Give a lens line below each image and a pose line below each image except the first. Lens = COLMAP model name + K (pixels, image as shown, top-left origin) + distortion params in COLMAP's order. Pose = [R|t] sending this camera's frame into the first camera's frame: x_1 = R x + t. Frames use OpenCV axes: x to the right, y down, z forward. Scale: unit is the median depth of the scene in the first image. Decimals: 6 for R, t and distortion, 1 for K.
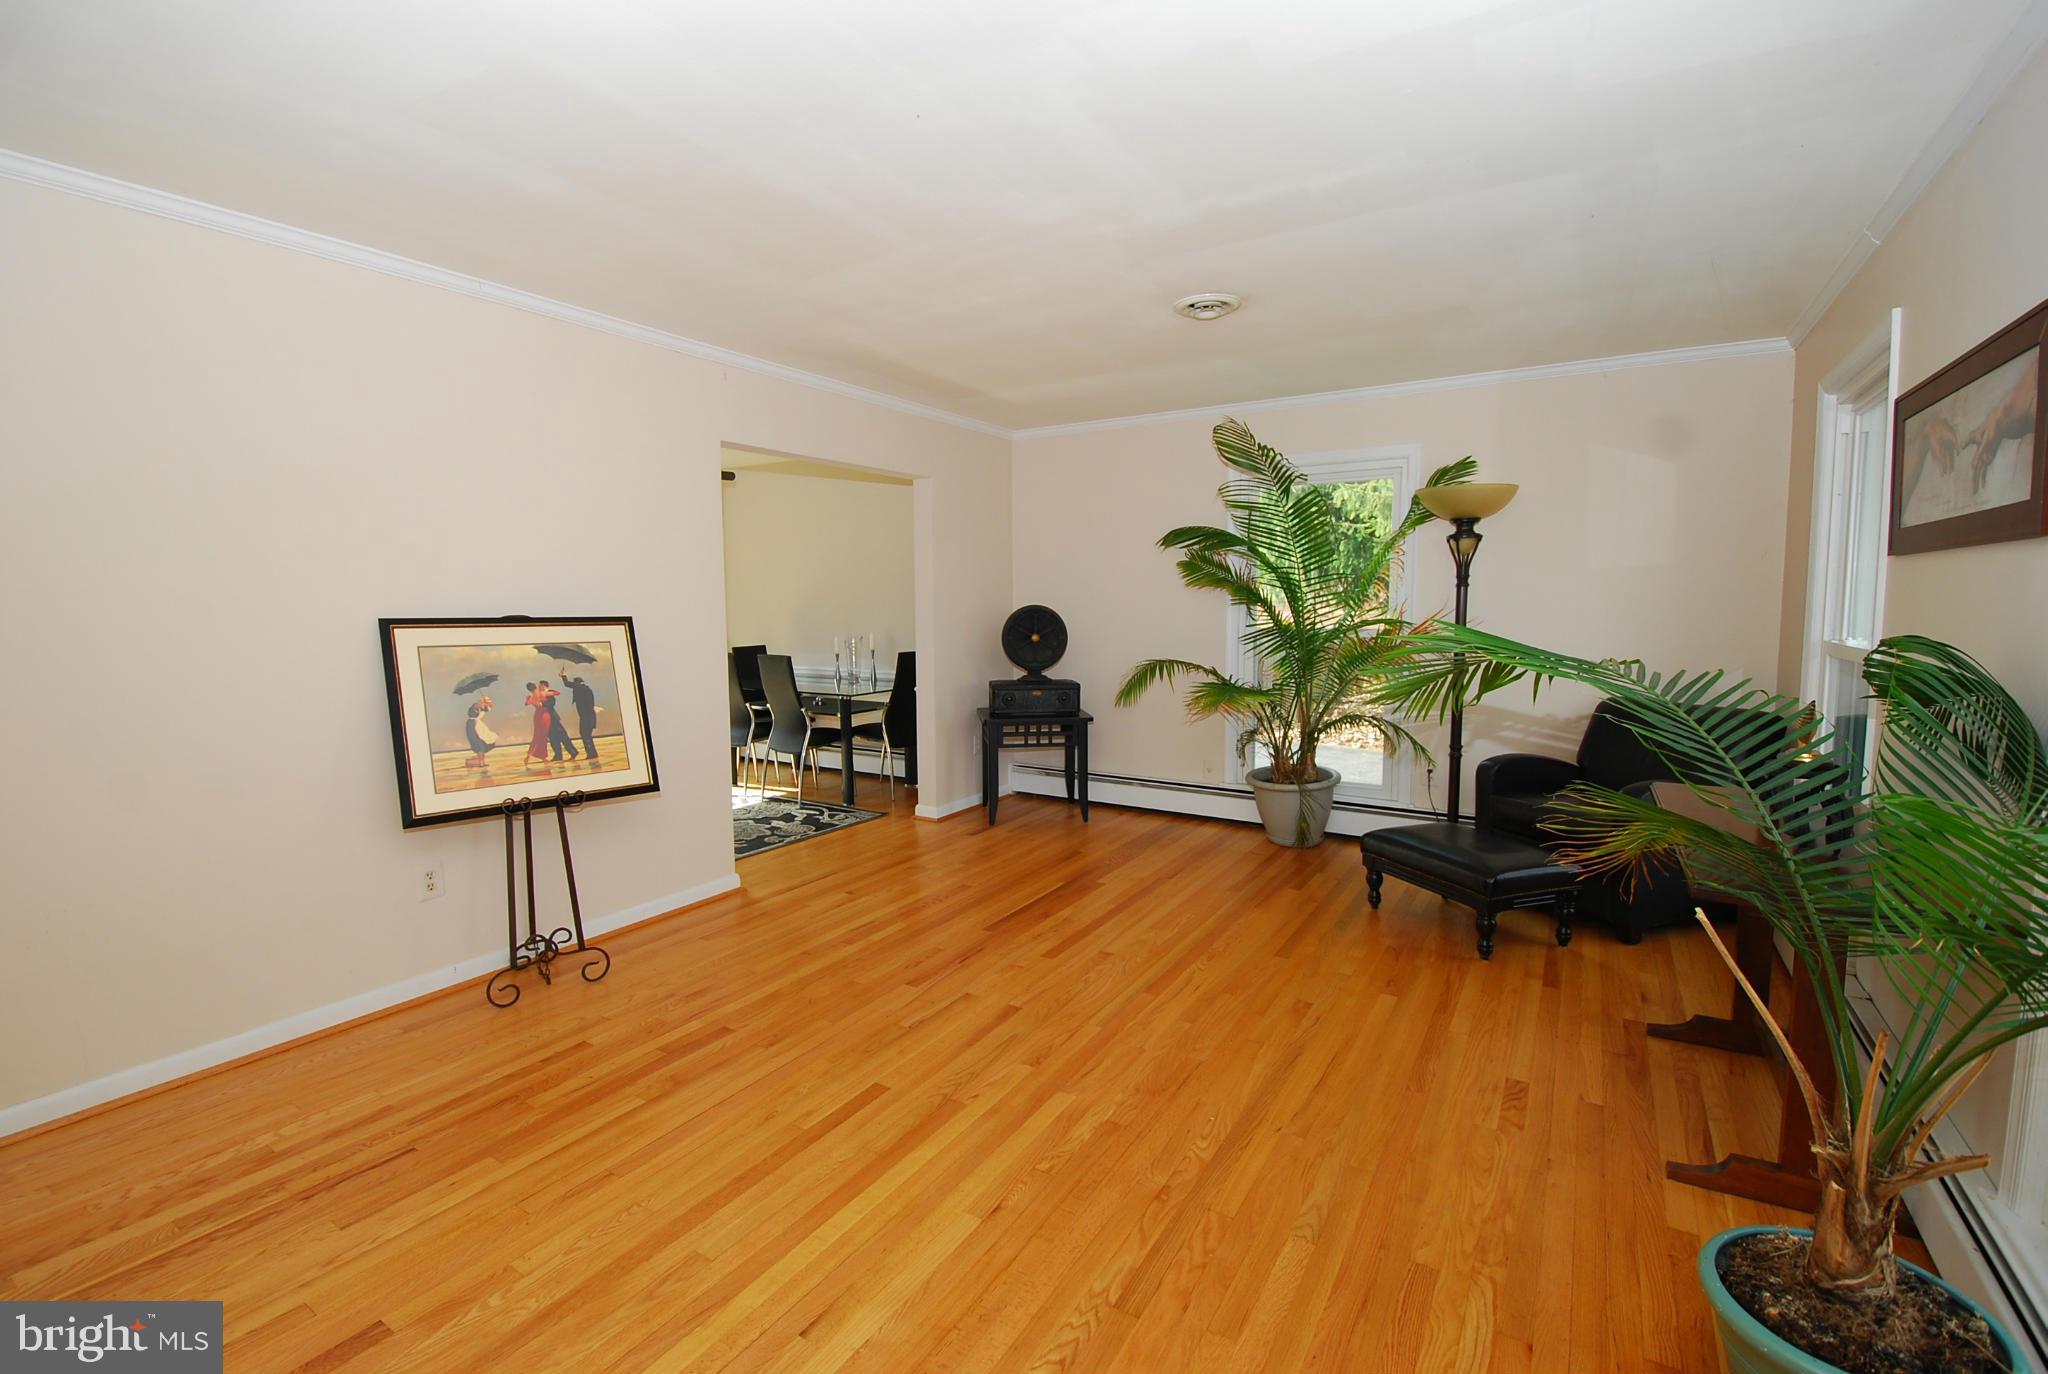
lens RADIAL K [[900.8, 0, 1011.8], [0, 900.8, 675.2], [0, 0, 1]] dist [0.015001, -0.019940]
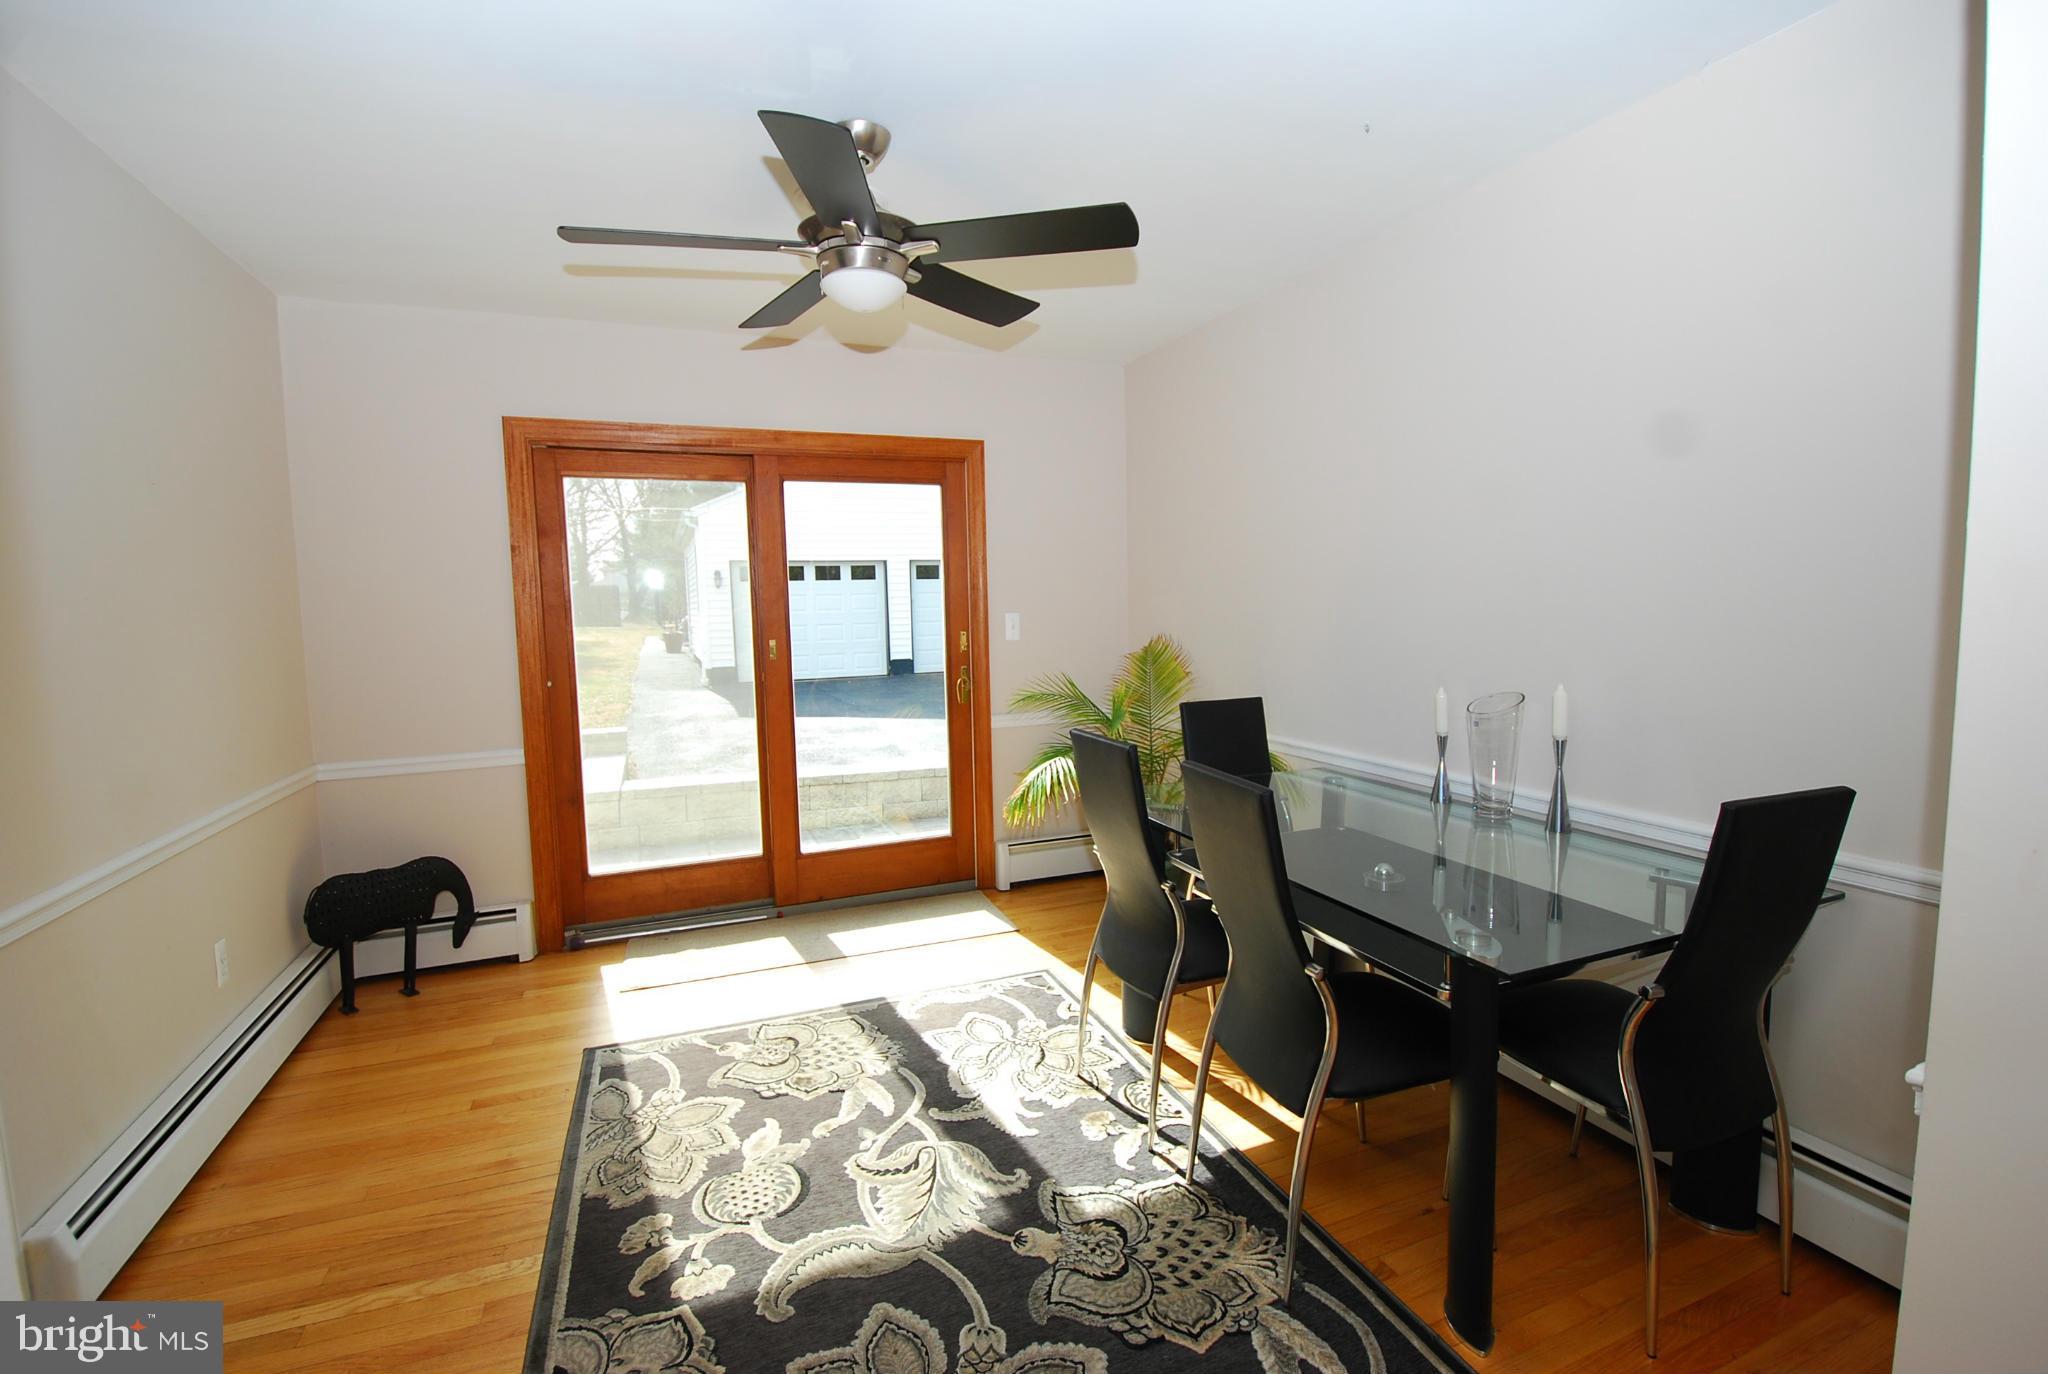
lens RADIAL K [[900.8, 0, 1011.8], [0, 900.8, 675.2], [0, 0, 1]] dist [0.015001, -0.019940]
pose [[0.811510, 0.041887, -0.582835, -0.203581], [-0.035787, 0.999118, 0.021976, -0.084869], [0.583241, 0.003025, 0.812293, 0.996994]]
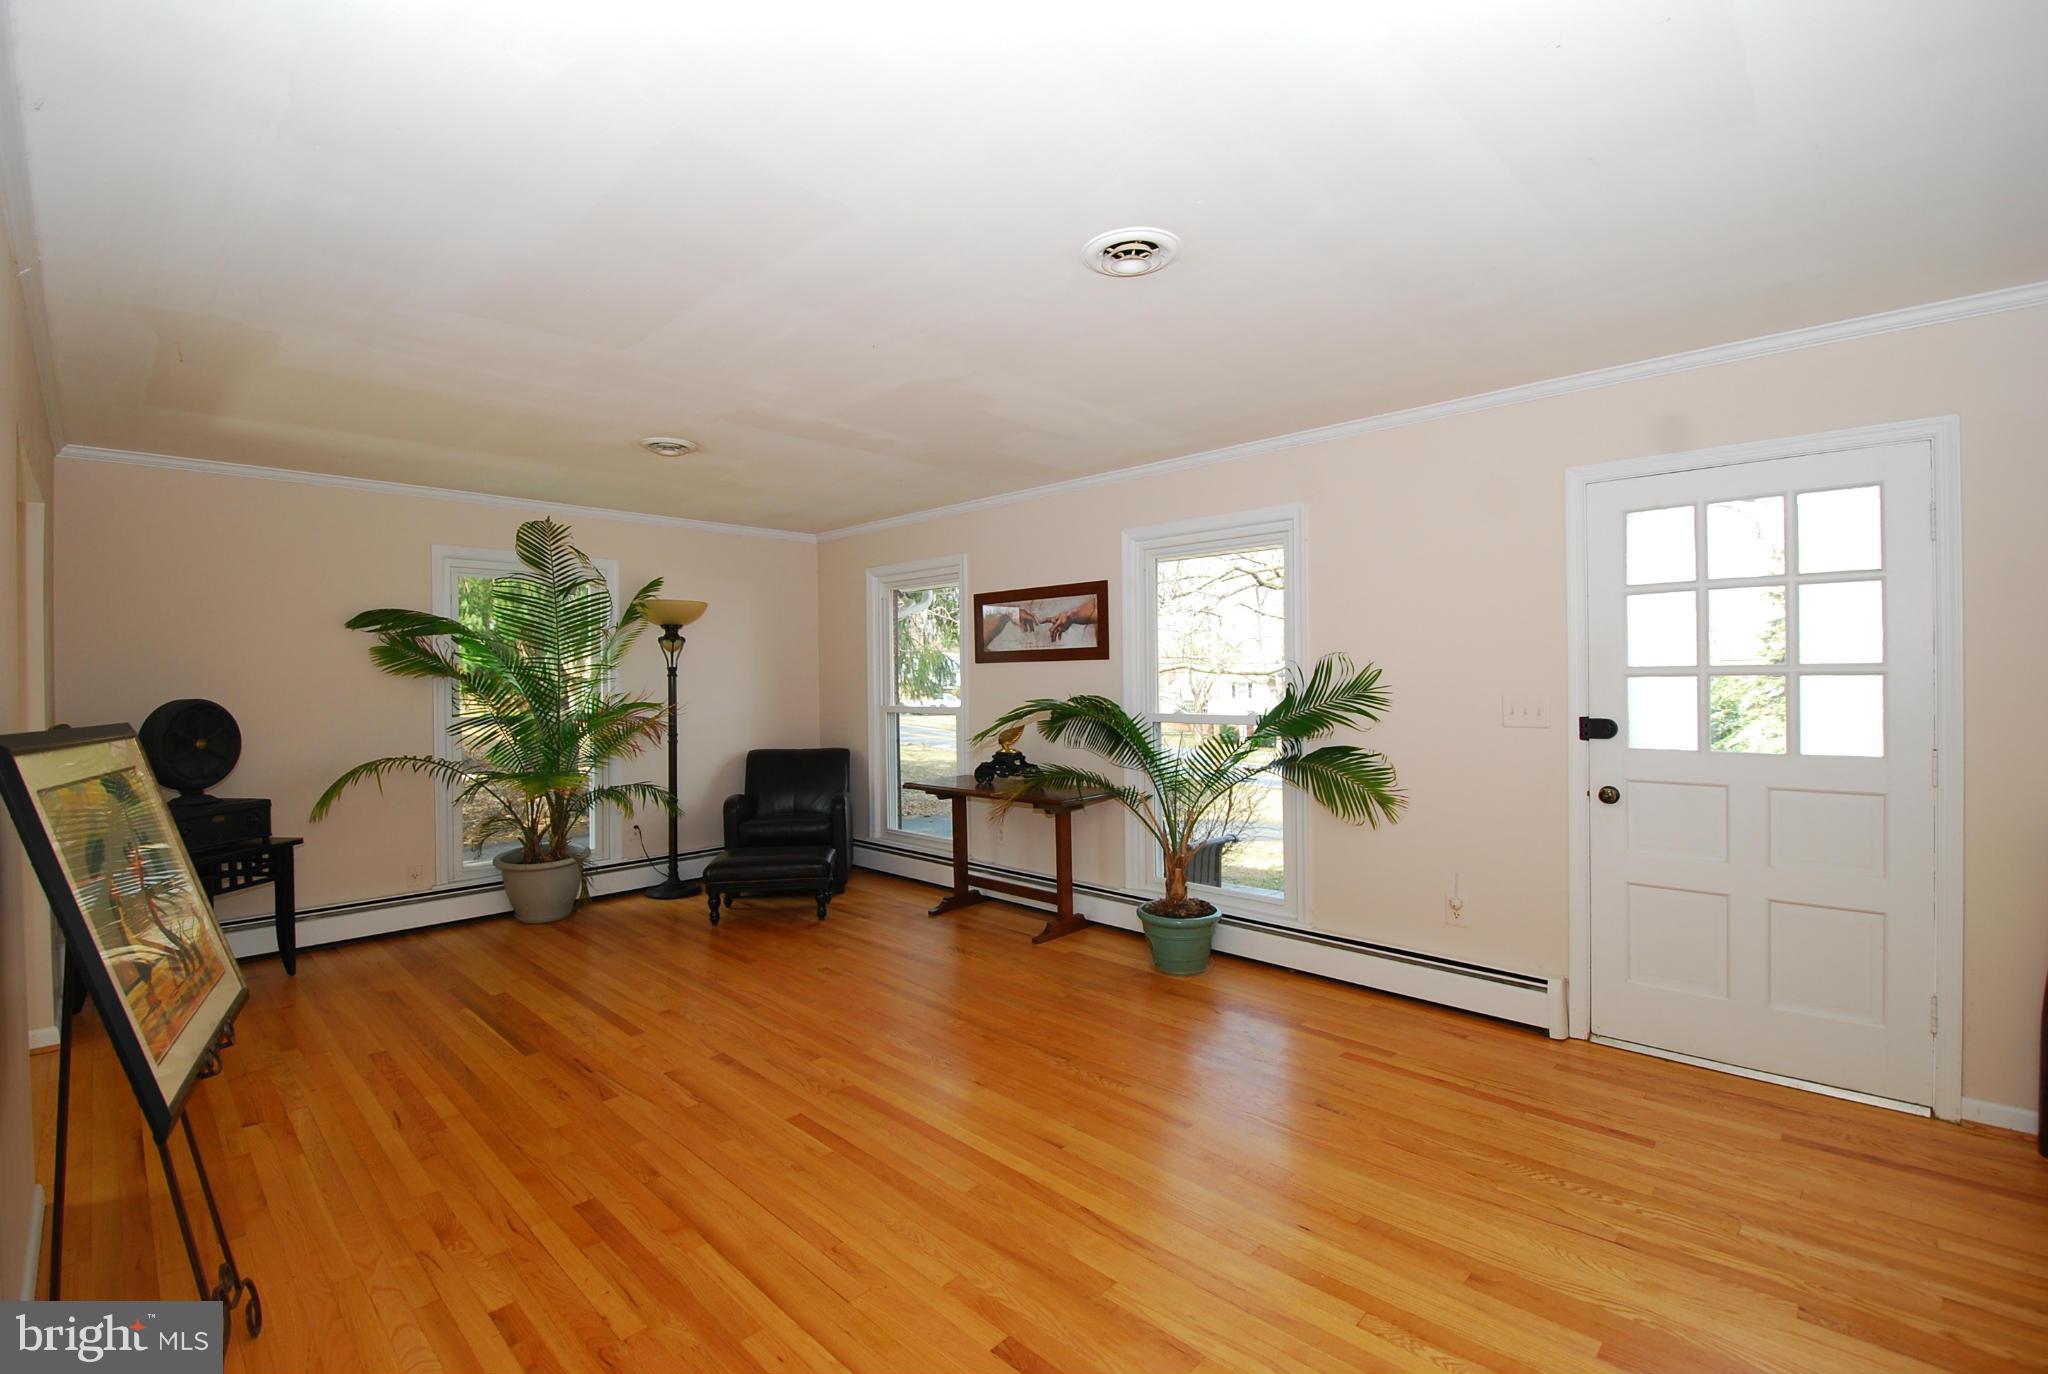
lens RADIAL K [[900.8, 0, 1011.8], [0, 900.8, 675.2], [0, 0, 1]] dist [0.015001, -0.019940]
pose [[0.201823, 0.005461, 0.979407, -0.731460], [0.094713, 0.995189, -0.025066, -0.022718], [-0.974832, 0.097822, 0.200335, 0.281292]]
